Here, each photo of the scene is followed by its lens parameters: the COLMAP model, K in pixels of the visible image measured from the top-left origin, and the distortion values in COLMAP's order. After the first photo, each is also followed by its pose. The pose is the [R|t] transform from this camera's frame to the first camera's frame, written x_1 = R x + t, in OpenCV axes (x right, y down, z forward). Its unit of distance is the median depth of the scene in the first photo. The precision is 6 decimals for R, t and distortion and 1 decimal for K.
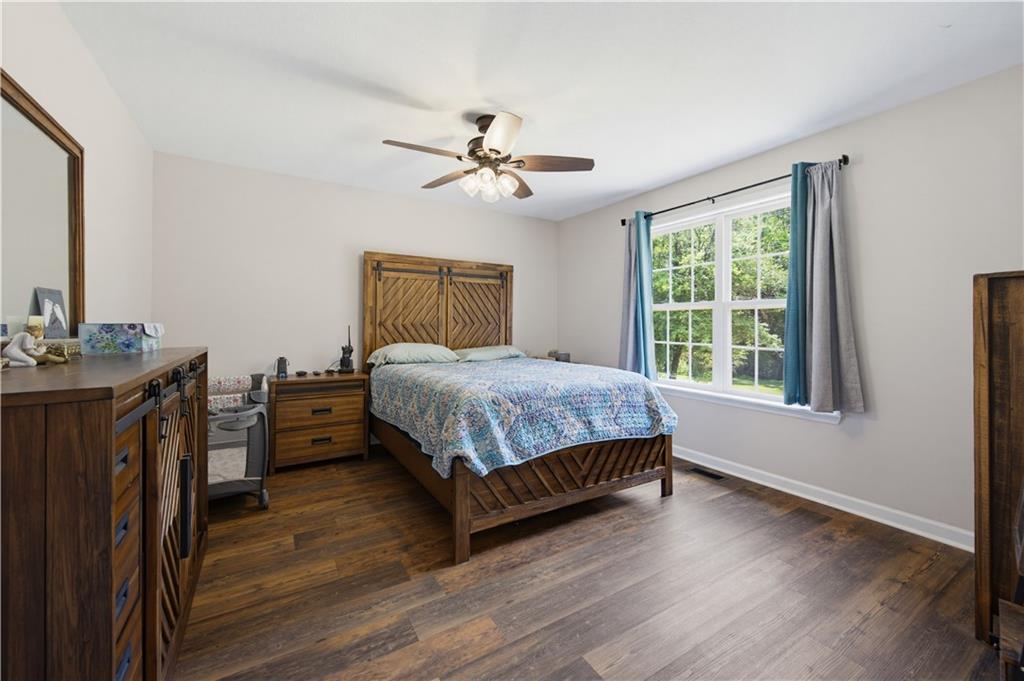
lens RADIAL K [[405.4, 0, 514.8], [0, 405.4, 321.5], [0, 0, 1]] dist [0.000374, 0.000035]
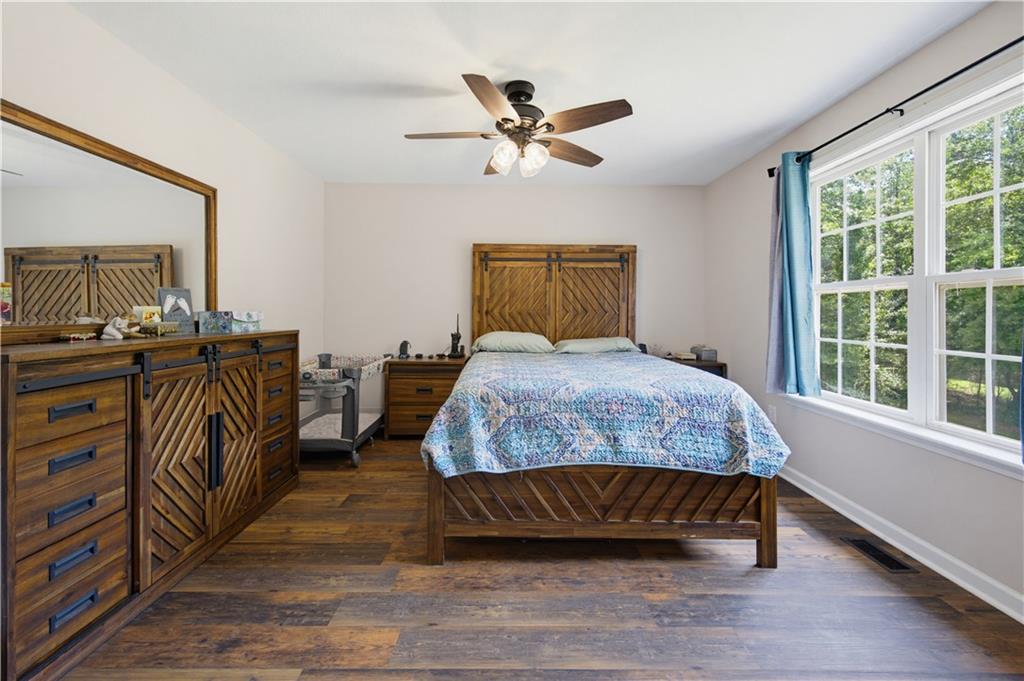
lens RADIAL K [[406.9, 0, 511.7], [0, 406.9, 311.5], [0, 0, 1]] dist [0.001830, 0.000092]
pose [[0.854117, -0.000774, -0.520080, 0.408059], [0.001648, 0.999998, 0.001219, 0.003446], [0.520078, -0.001898, 0.854117, 0.223866]]
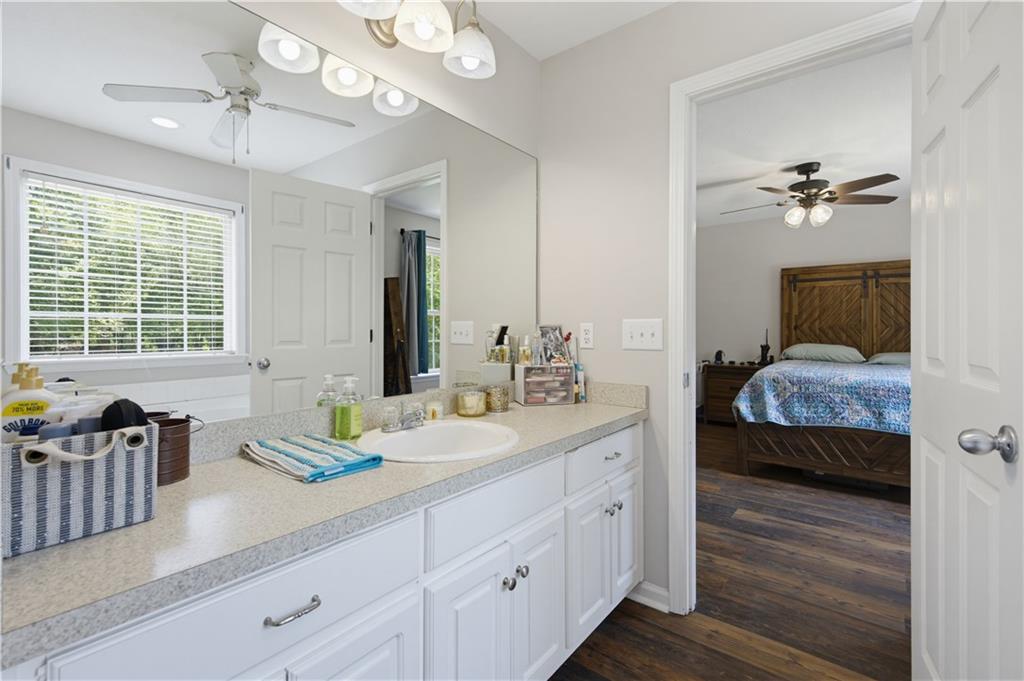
lens RADIAL K [[444.7, 0, 511.6], [0, 444.7, 328.4], [0, 0, 1]] dist [0.001779, 0.000144]
pose [[0.330421, -0.005555, -0.943817, 0.974699], [0.007621, 0.999966, -0.003217, 0.010646], [0.943803, -0.006130, 0.330452, -0.345880]]
